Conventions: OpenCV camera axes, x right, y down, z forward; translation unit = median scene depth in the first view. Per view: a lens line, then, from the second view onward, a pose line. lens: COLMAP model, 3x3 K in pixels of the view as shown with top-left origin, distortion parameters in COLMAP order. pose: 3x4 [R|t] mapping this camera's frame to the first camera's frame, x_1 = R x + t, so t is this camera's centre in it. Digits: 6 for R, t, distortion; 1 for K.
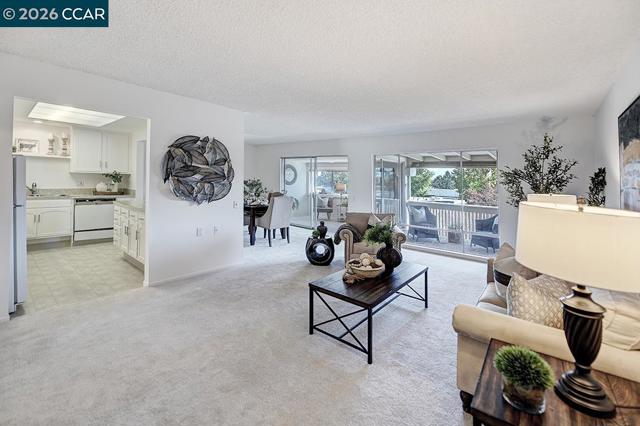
lens RADIAL K [[273.5, 0, 322.9], [0, 273.5, 179.1], [0, 0, 1]] dist [-0.001805, 0.000011]
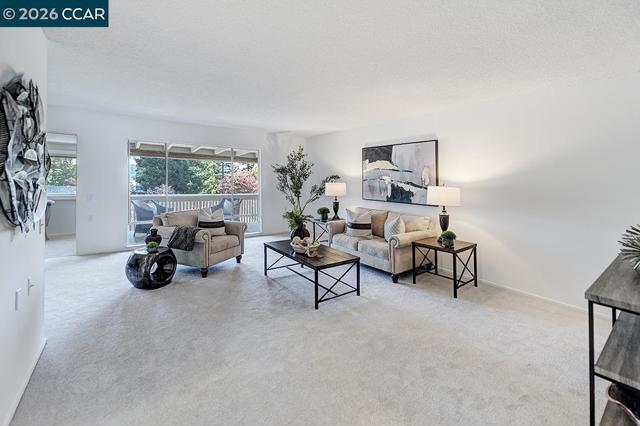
lens RADIAL K [[273.5, 0, 322.9], [0, 273.5, 179.1], [0, 0, 1]] dist [-0.001805, 0.000011]
pose [[0.254735, -0.021336, 0.966775, -0.752344], [-0.022744, 0.999348, 0.028048, -0.013142], [-0.966743, -0.029133, 0.254084, 0.452917]]
